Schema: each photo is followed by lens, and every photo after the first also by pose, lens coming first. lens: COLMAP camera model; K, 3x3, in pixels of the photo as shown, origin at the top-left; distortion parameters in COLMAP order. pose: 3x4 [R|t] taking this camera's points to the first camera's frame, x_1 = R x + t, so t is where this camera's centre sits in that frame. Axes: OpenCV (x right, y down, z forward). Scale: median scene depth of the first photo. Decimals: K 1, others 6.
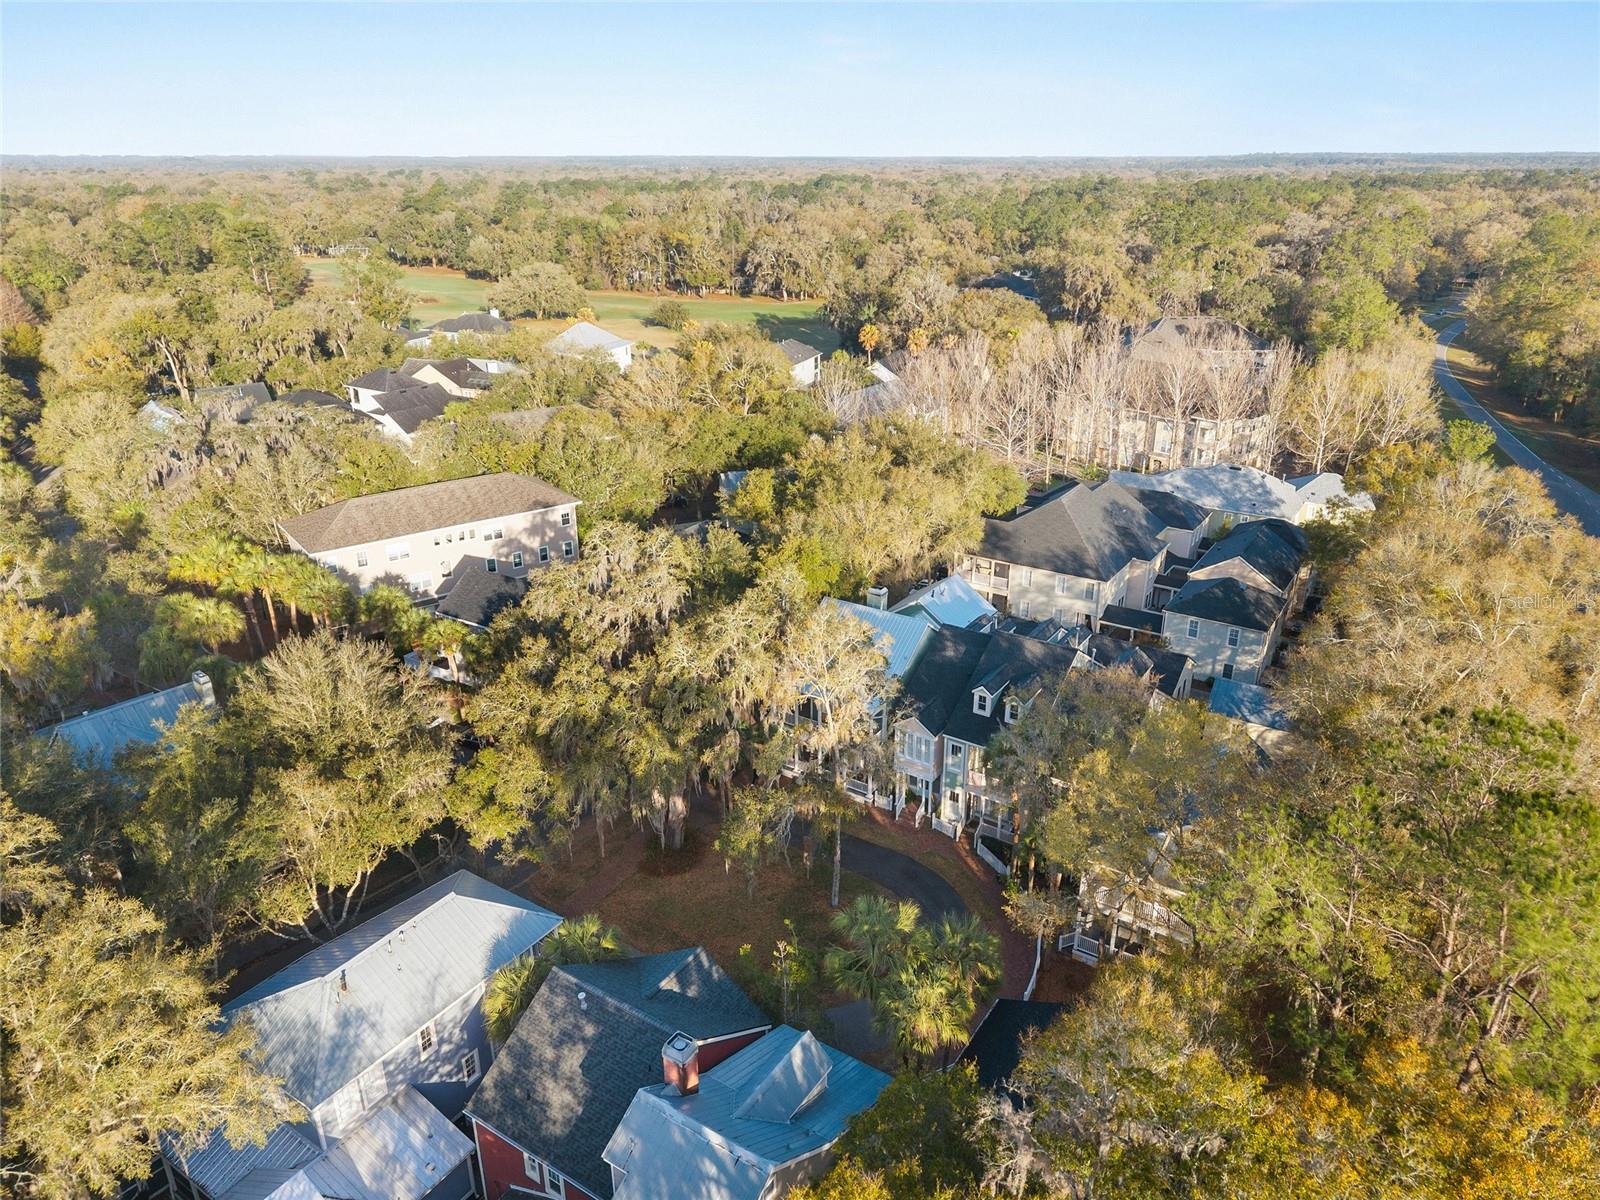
lens RADIAL K [[1073.0, 0, 799.6], [0, 1073.0, 593.4], [0, 0, 1]] dist [0.030631, -0.008801]
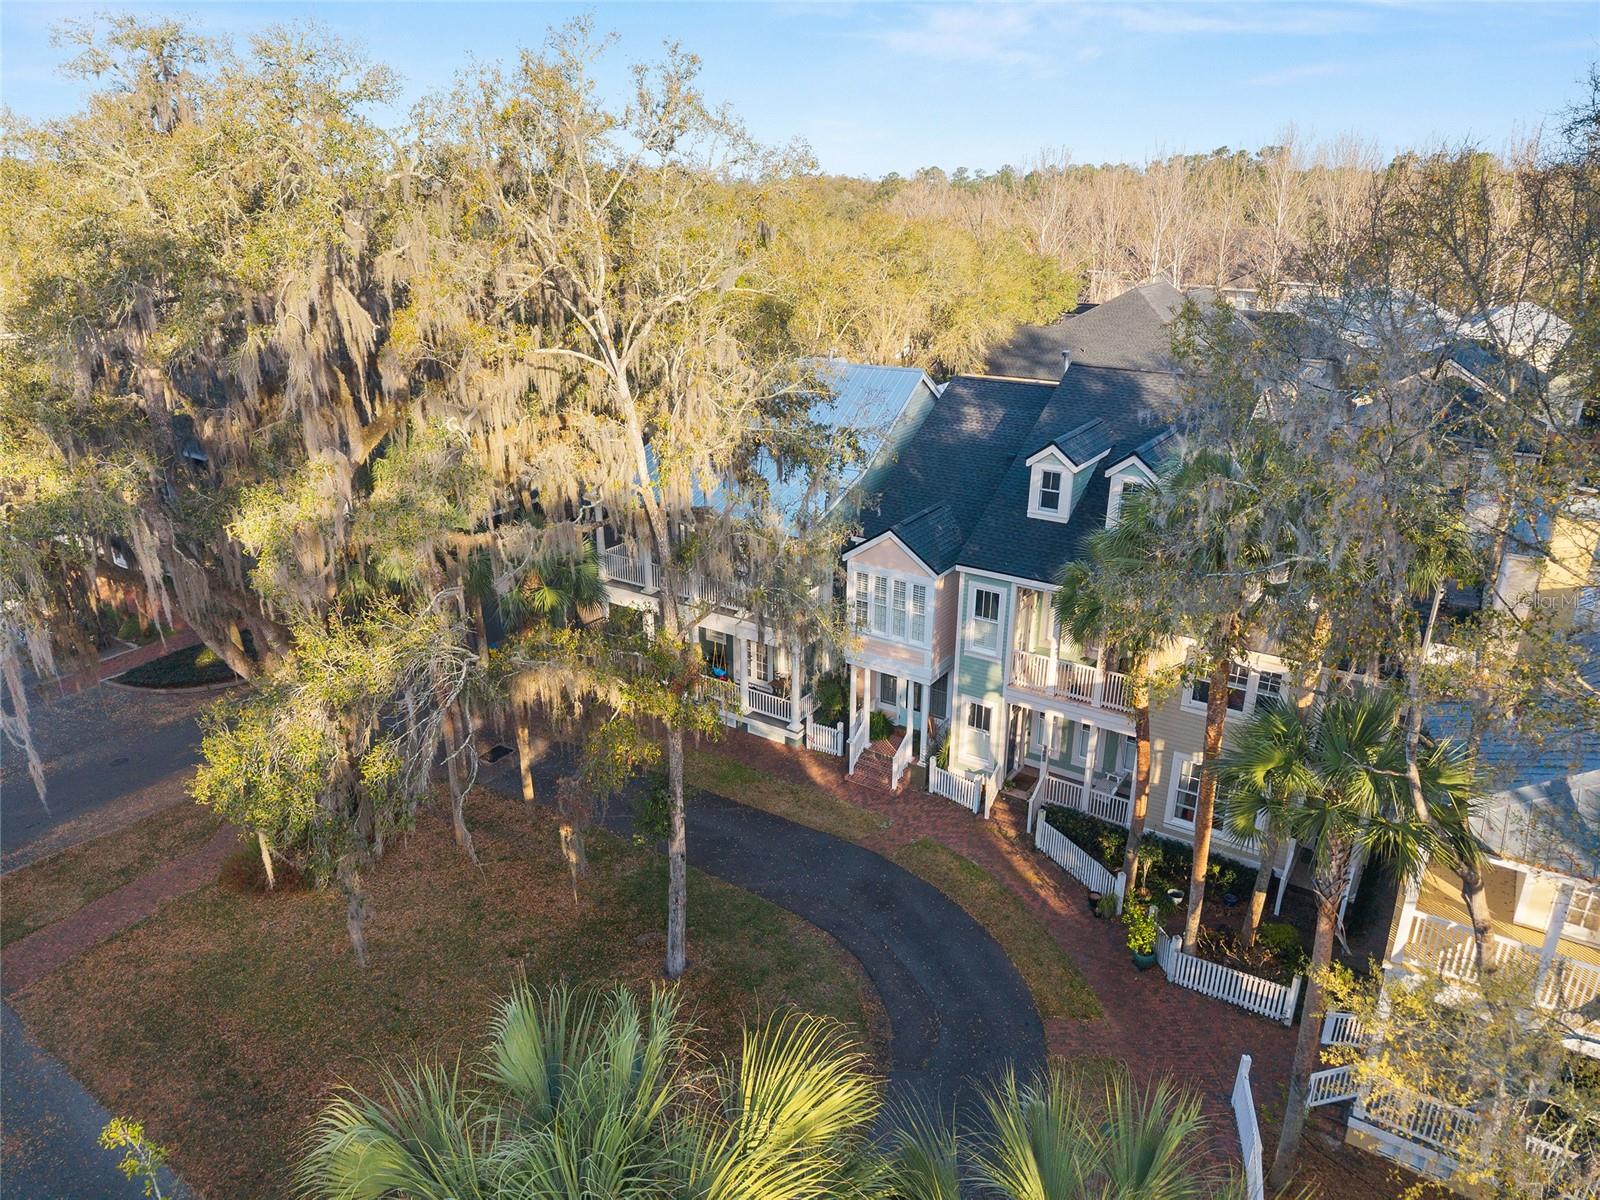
lens RADIAL K [[1073.0, 0, 797.3], [0, 1073.0, 606.5], [0, 0, 1]] dist [0.030631, -0.008801]
pose [[0.999941, 0.010898, -0.000304, 0.069595], [-0.010901, 0.999849, -0.013527, 0.151726], [0.000156, 0.013530, 0.999908, 0.566768]]
